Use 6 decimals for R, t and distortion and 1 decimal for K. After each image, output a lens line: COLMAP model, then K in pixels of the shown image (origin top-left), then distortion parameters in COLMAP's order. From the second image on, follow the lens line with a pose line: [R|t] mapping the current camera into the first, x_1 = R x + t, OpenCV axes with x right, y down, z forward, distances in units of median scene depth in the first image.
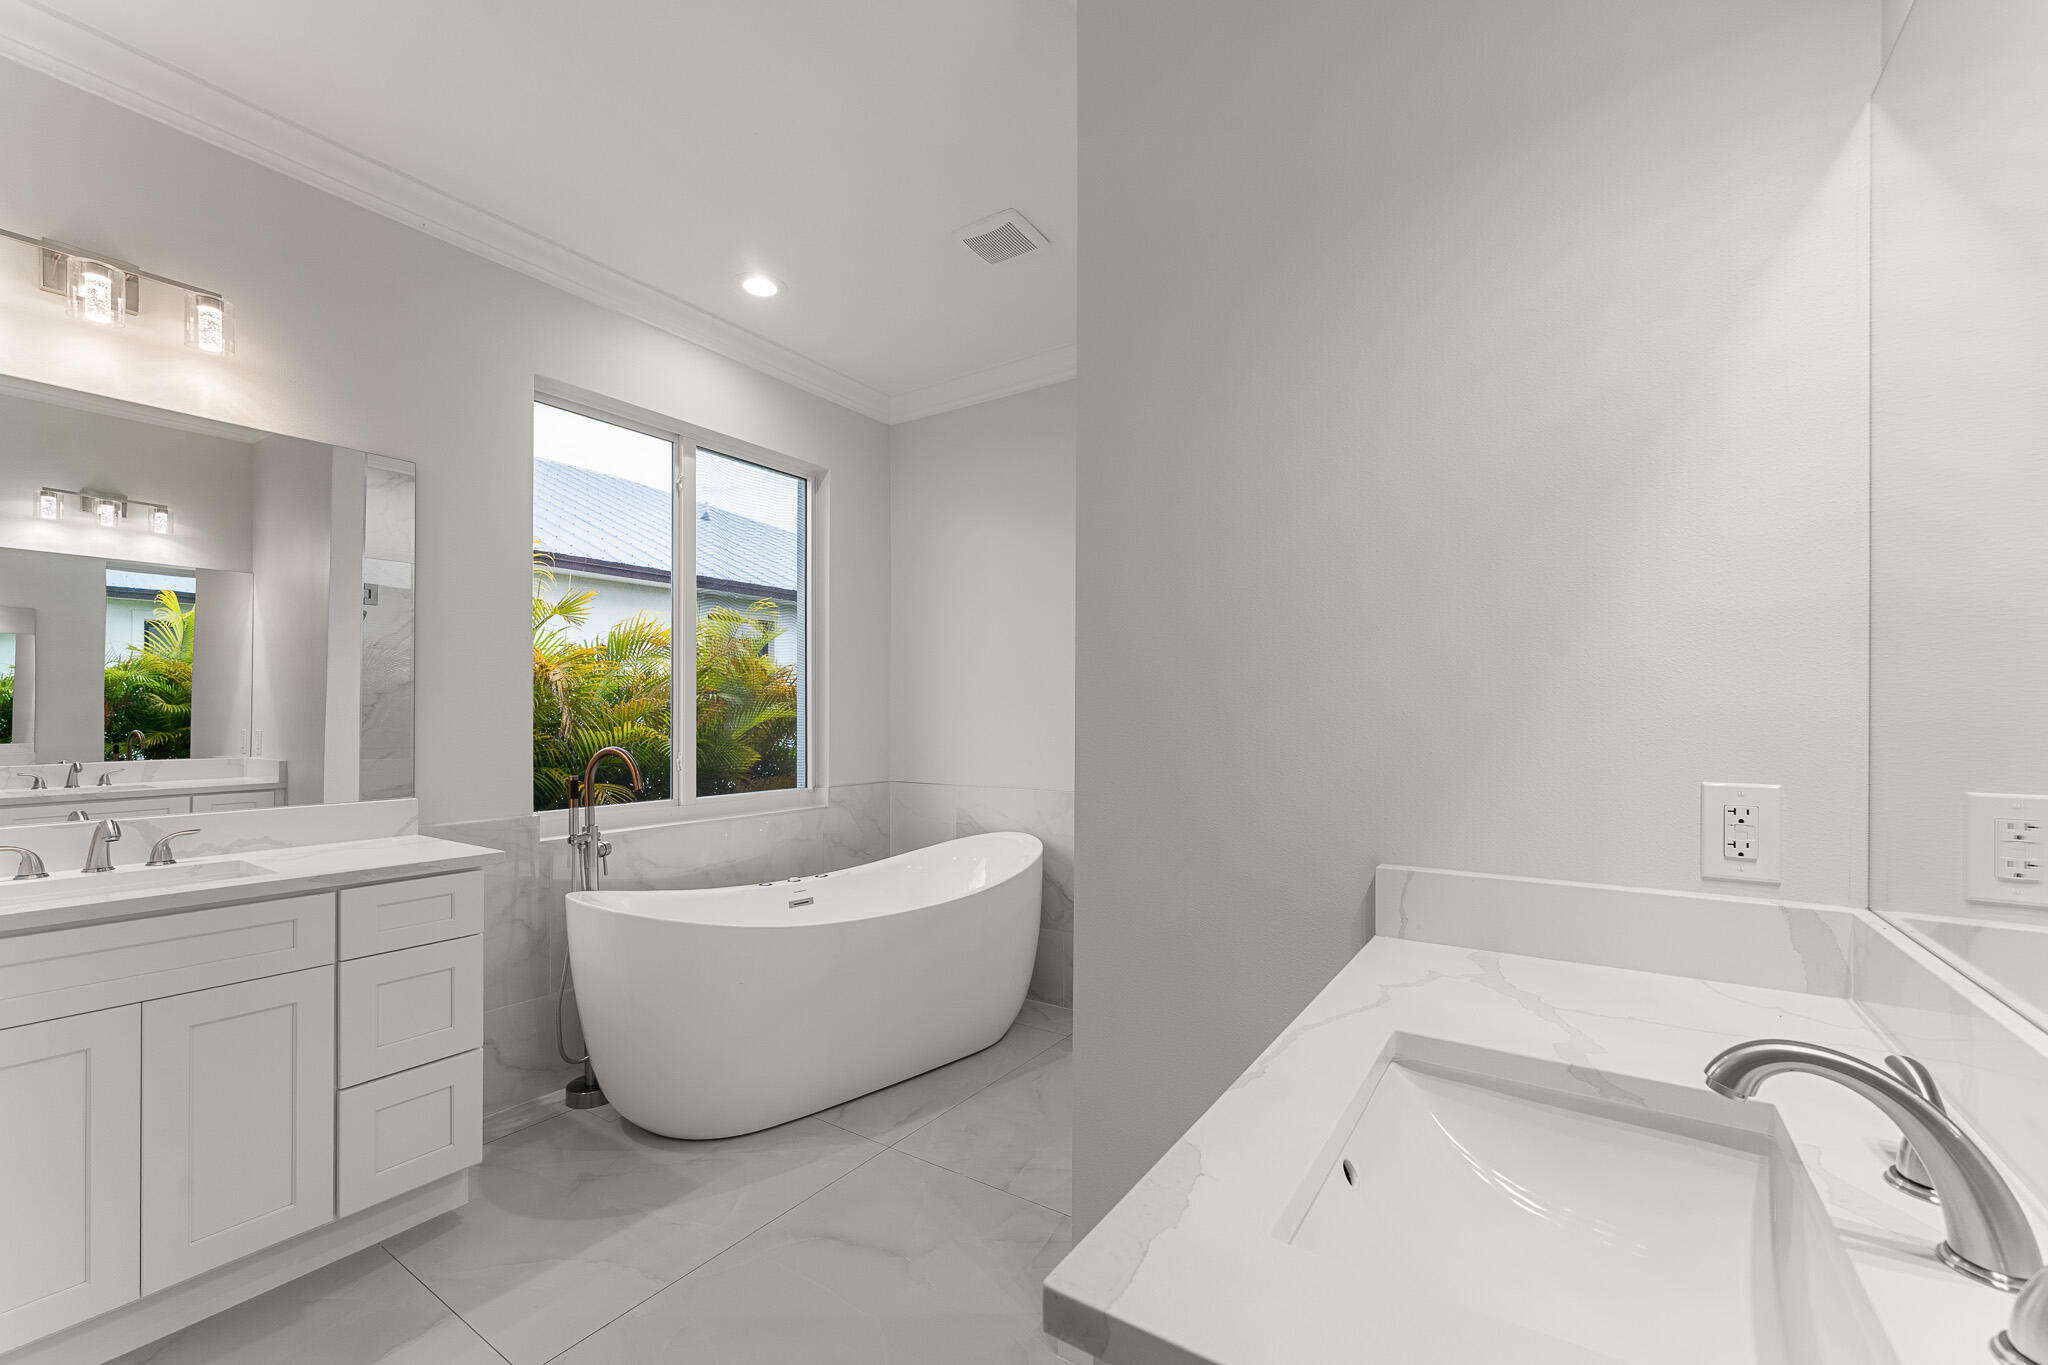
lens RADIAL K [[834.4, 0, 1024.7], [0, 834.4, 702.9], [0, 0, 1]] dist [-0.000601, -0.000158]
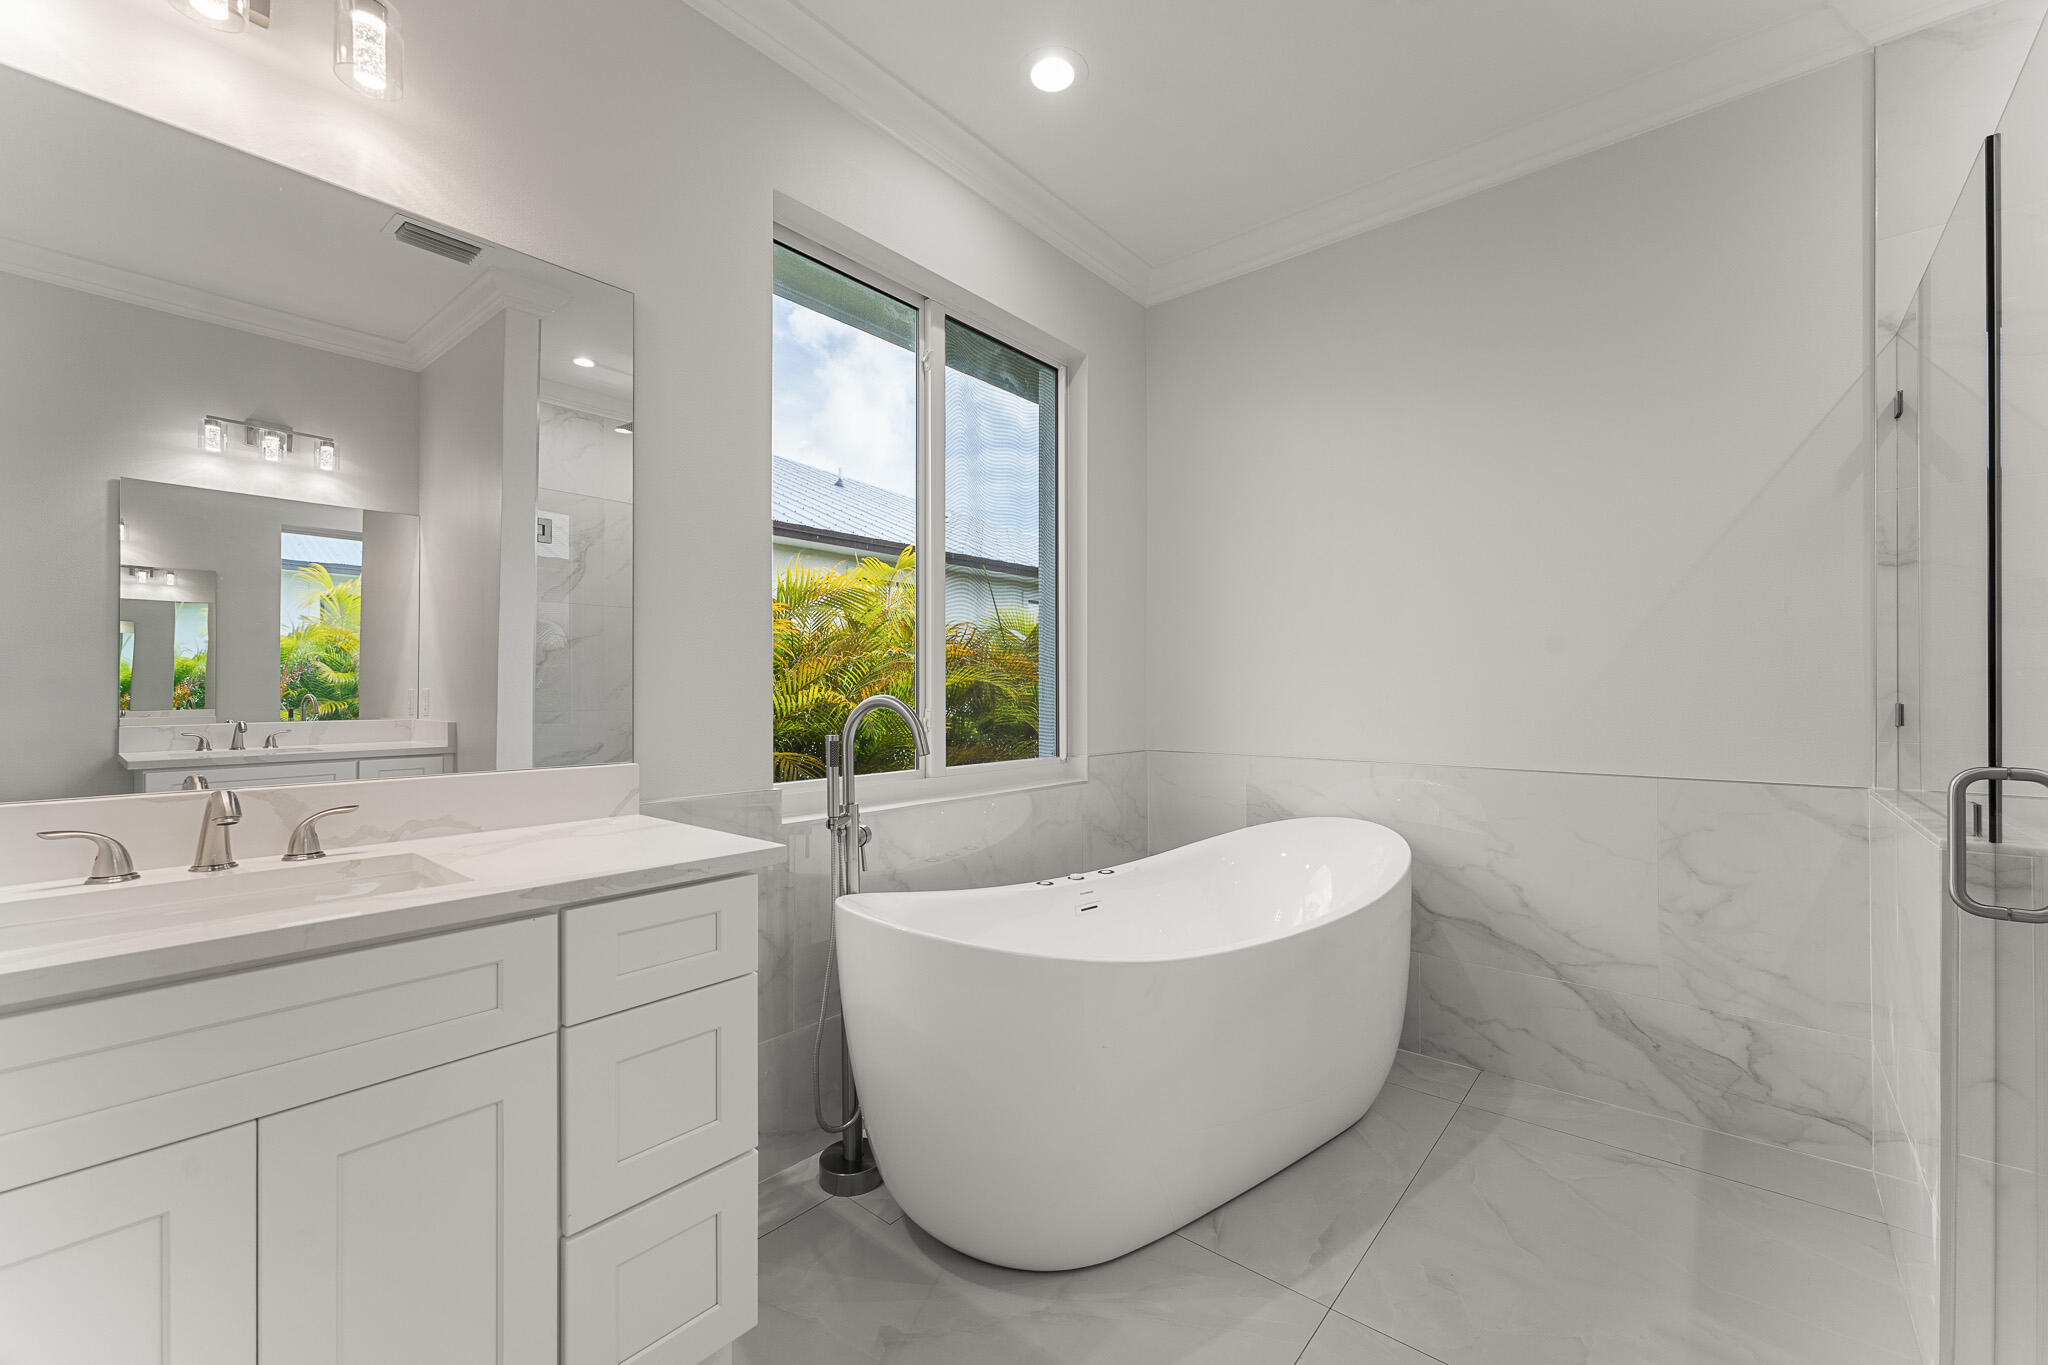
lens RADIAL K [[826.6, 0, 1029.2], [0, 826.6, 681.2], [0, 0, 1]] dist [-0.000851, -0.000090]
pose [[0.994197, -0.001099, -0.107569, -0.286844], [0.001413, 0.999995, 0.002850, 0.038194], [0.107565, -0.002985, 0.994194, 0.299292]]
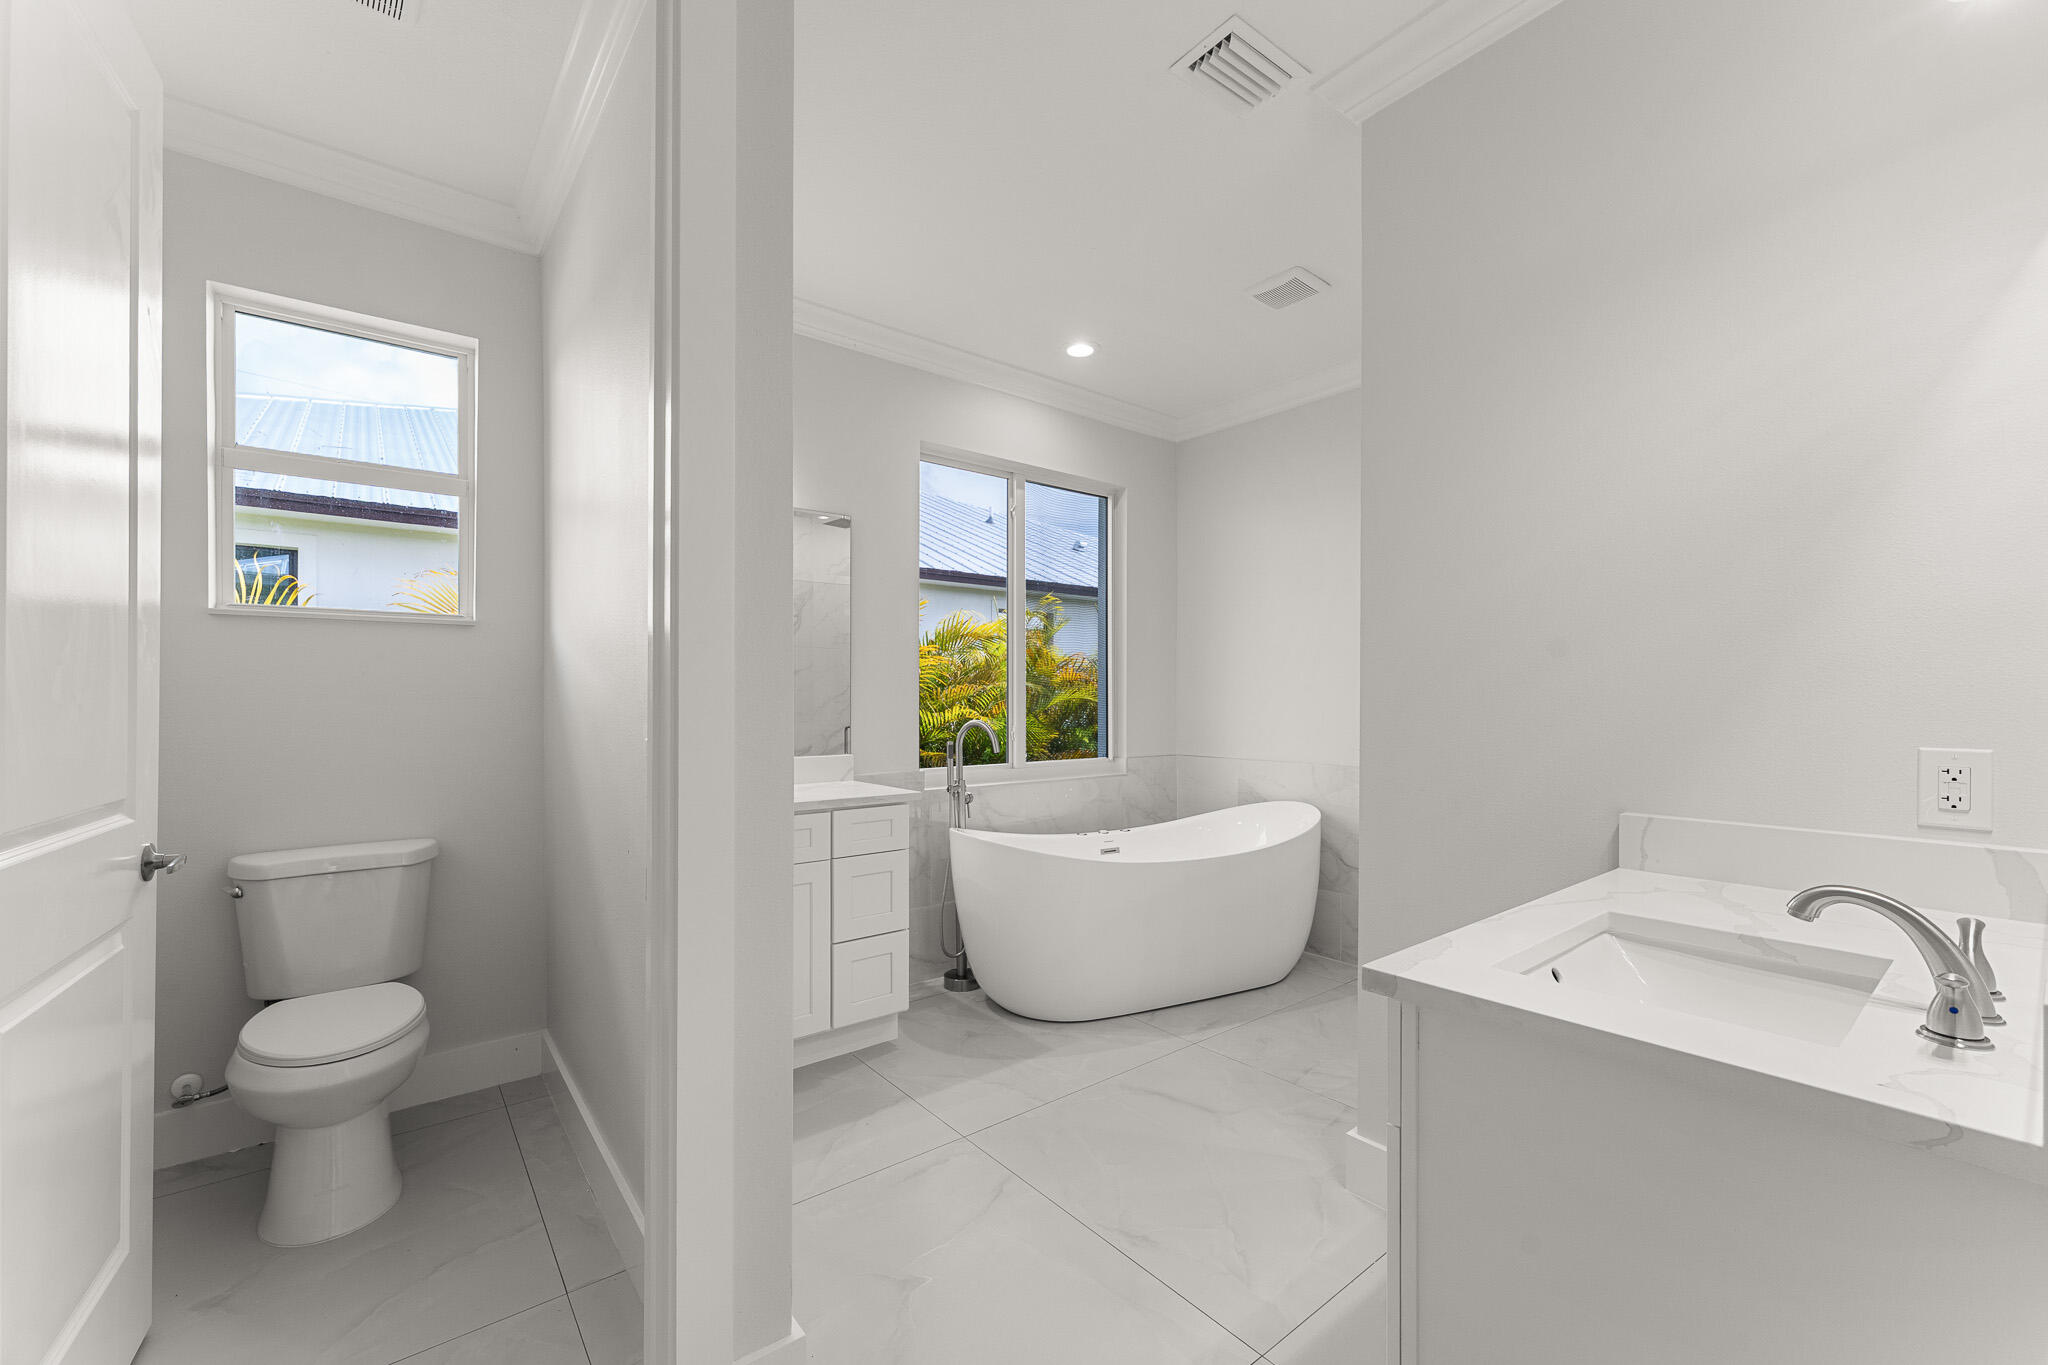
lens RADIAL K [[828.5, 0, 1021.9], [0, 828.5, 692.4], [0, 0, 1]] dist [-0.000048, 0.000049]
pose [[0.952774, -0.000776, -0.303678, -0.028474], [0.002892, 0.999975, 0.006518, 0.000796], [0.303665, -0.007089, 0.952752, -0.219772]]
